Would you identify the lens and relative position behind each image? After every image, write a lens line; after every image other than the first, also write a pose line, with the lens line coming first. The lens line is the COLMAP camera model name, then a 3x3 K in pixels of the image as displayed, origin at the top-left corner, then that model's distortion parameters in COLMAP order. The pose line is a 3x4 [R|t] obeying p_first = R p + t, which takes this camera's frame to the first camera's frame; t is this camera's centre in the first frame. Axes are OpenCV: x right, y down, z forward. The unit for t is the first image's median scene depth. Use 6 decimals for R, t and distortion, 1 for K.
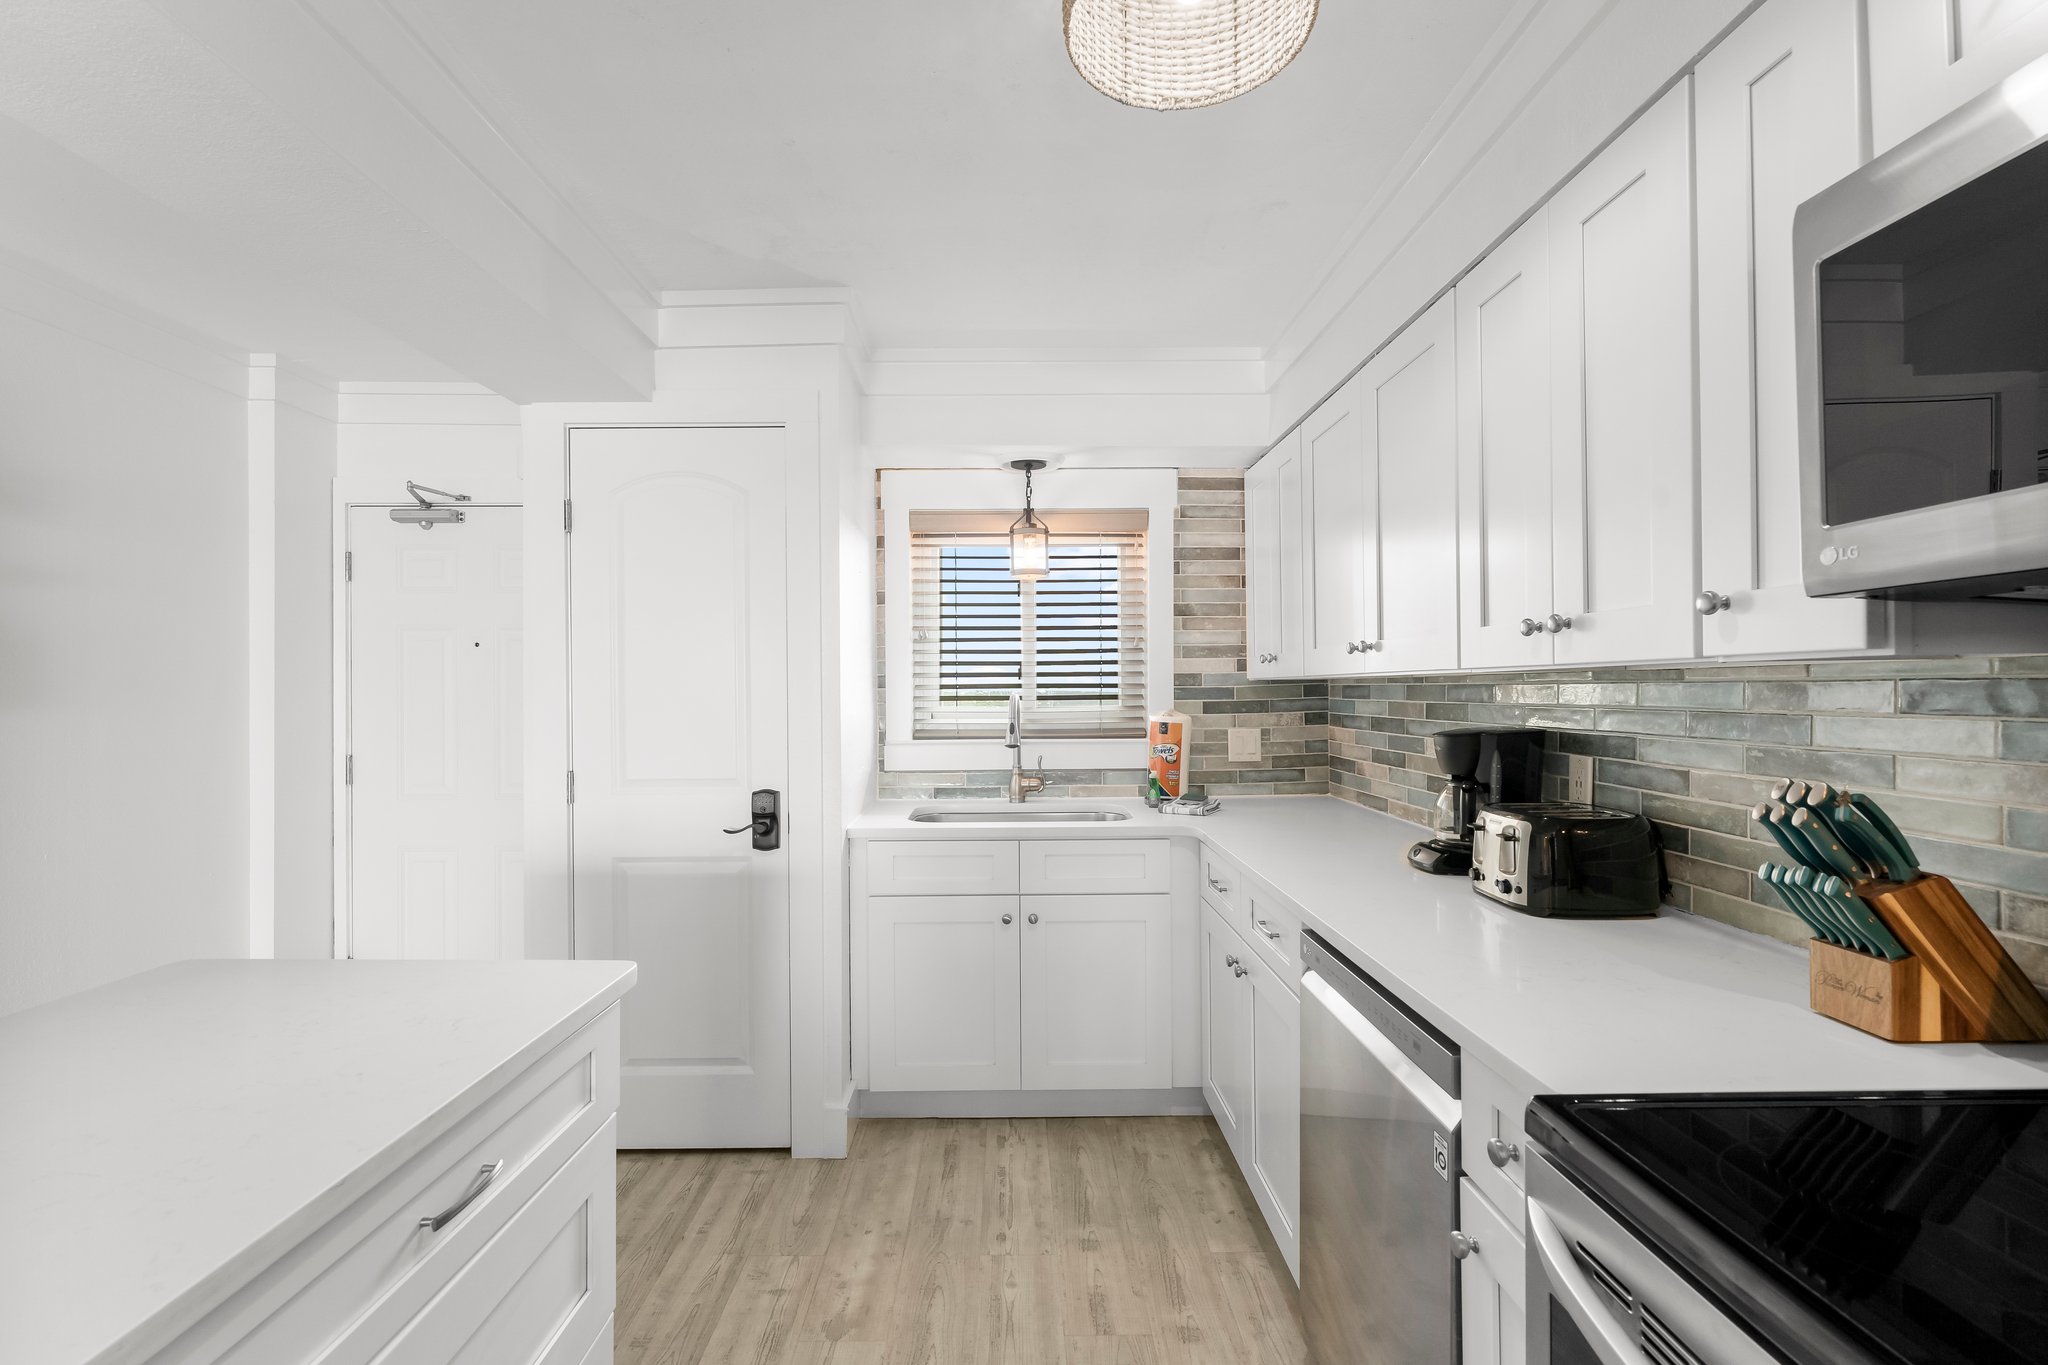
lens RADIAL K [[902.5, 0, 1021.0], [0, 902.5, 689.0], [0, 0, 1]] dist [0.001918, 0.000057]
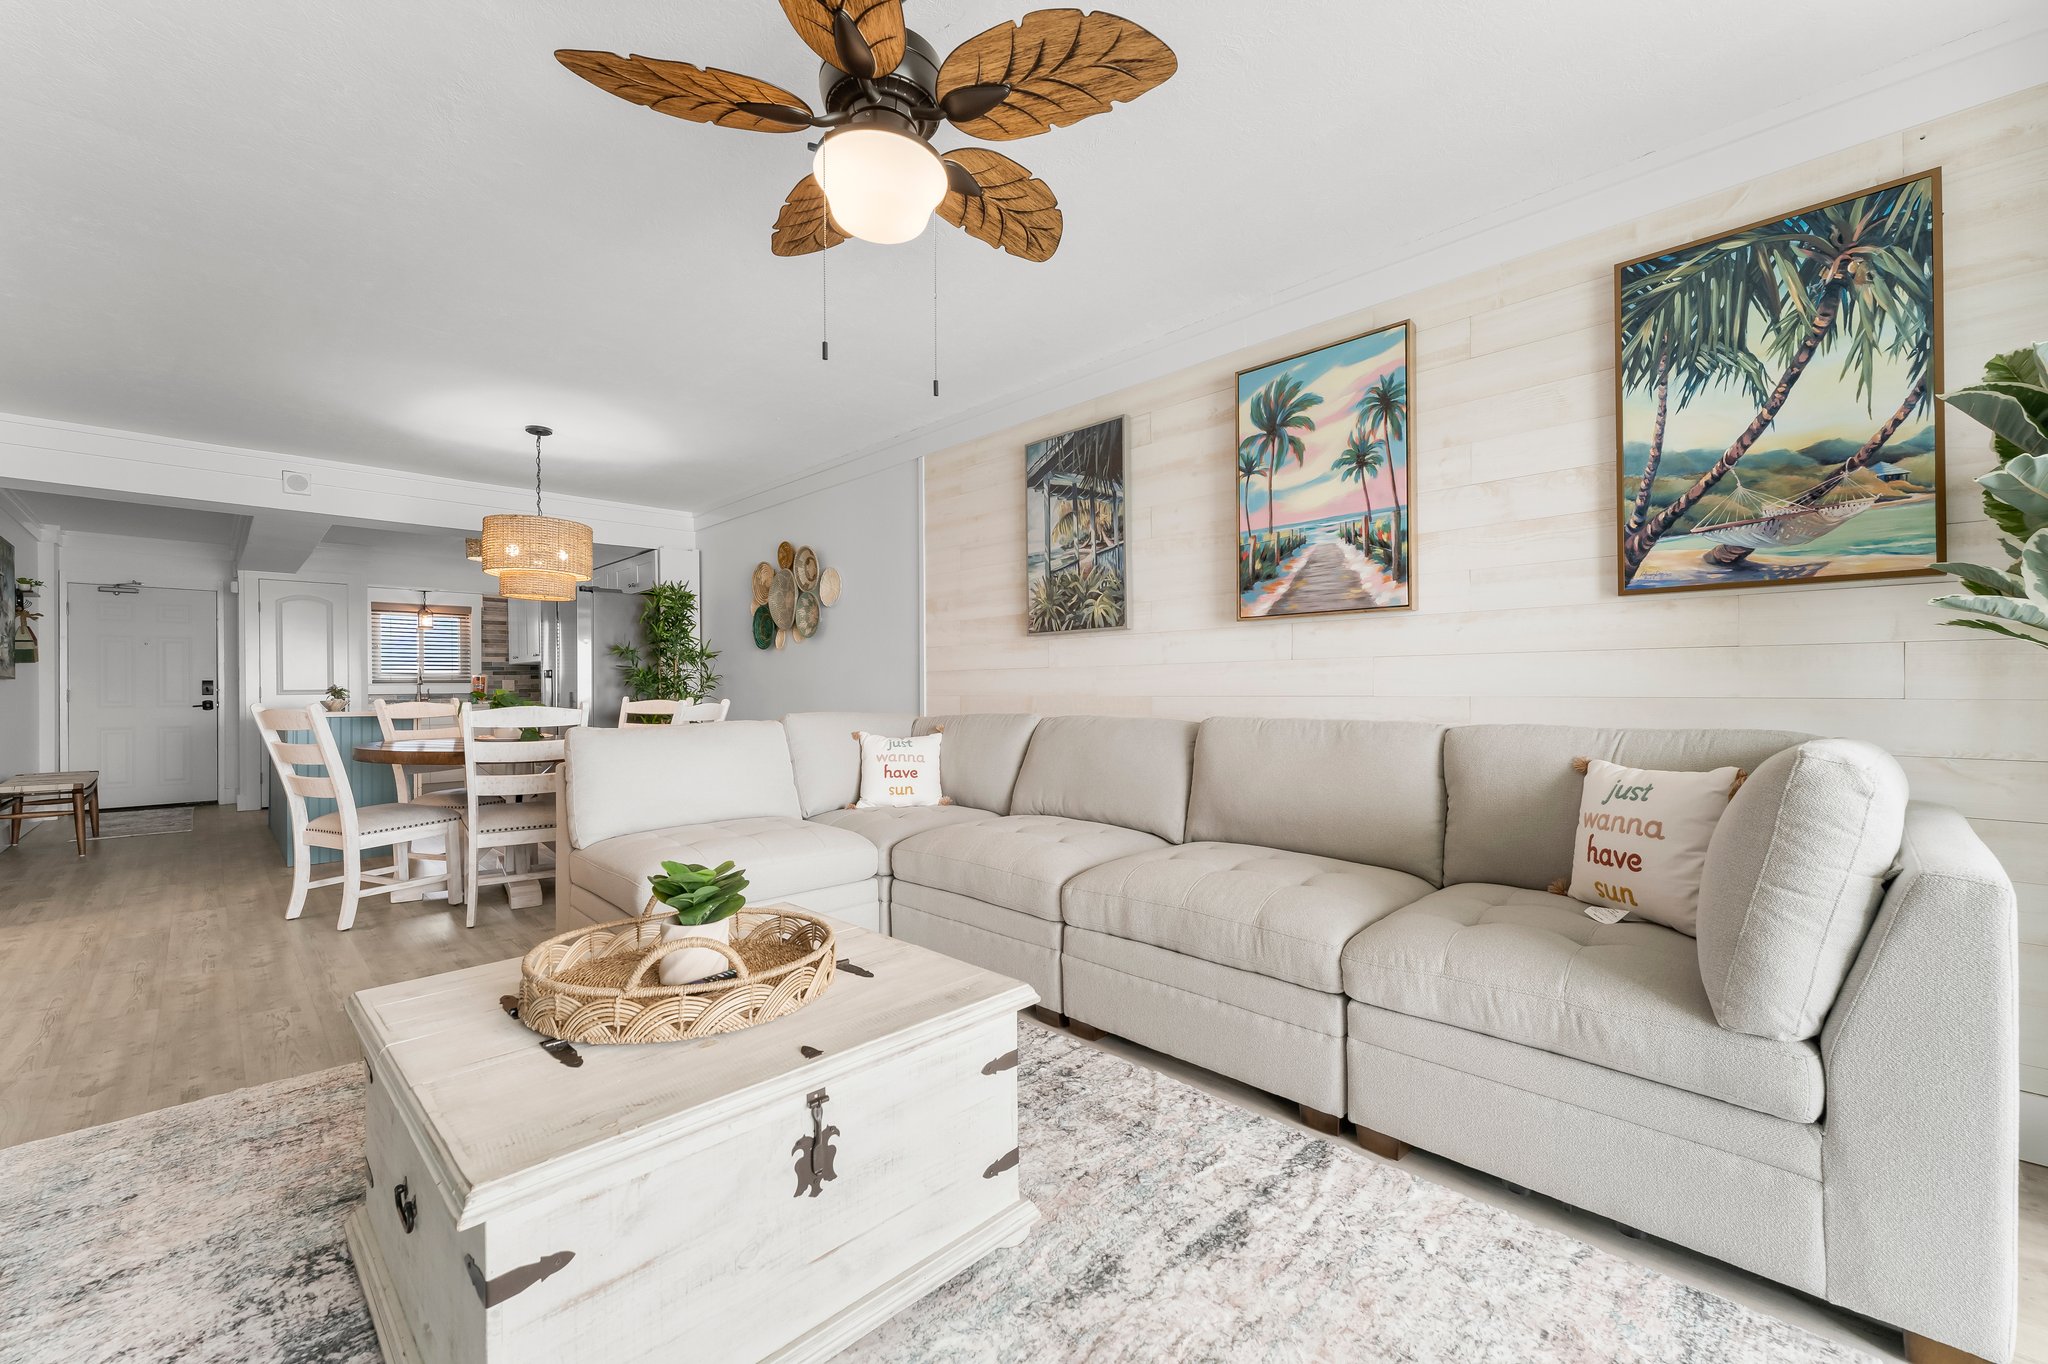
lens RADIAL K [[825.9, 0, 1020.9], [0, 825.9, 688.7], [0, 0, 1]] dist [-0.000255, -0.000123]
pose [[0.720248, -0.002076, 0.693713, -0.450011], [0.004697, 0.999987, -0.001884, 0.087176], [-0.693700, 0.004615, 0.720249, -2.255330]]
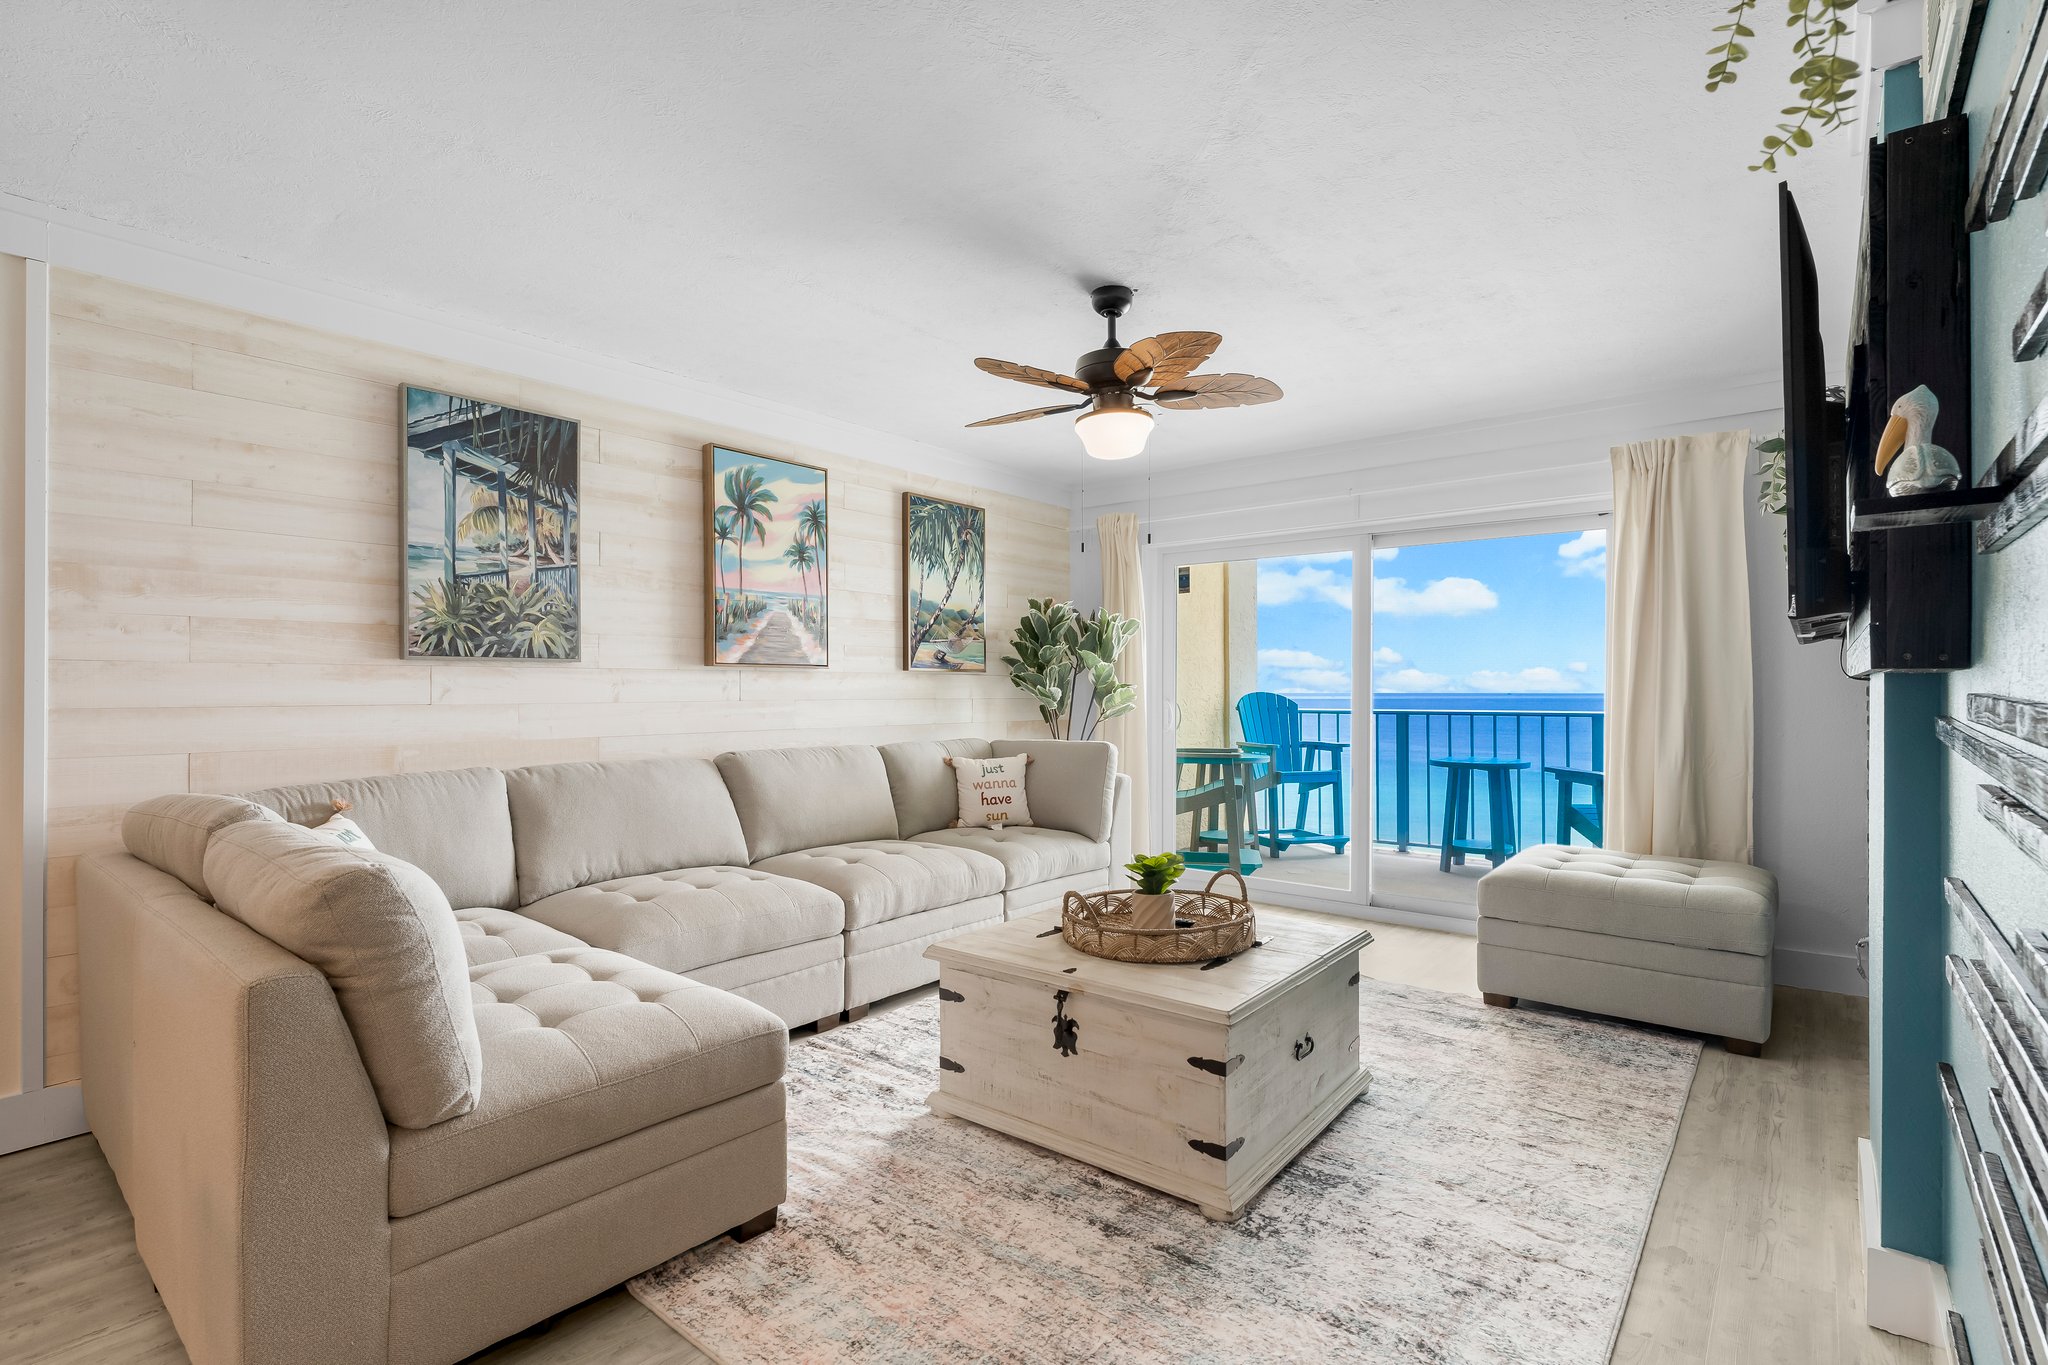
lens RADIAL K [[973.5, 0, 1016.4], [0, 973.5, 687.5], [0, 0, 1]] dist [-0.001369, -0.000557]
pose [[-0.765594, 0.005947, 0.643296, -0.704527], [0.003877, 0.999982, -0.004630, 0.045473], [-0.643312, -0.001051, -0.765603, -1.081637]]
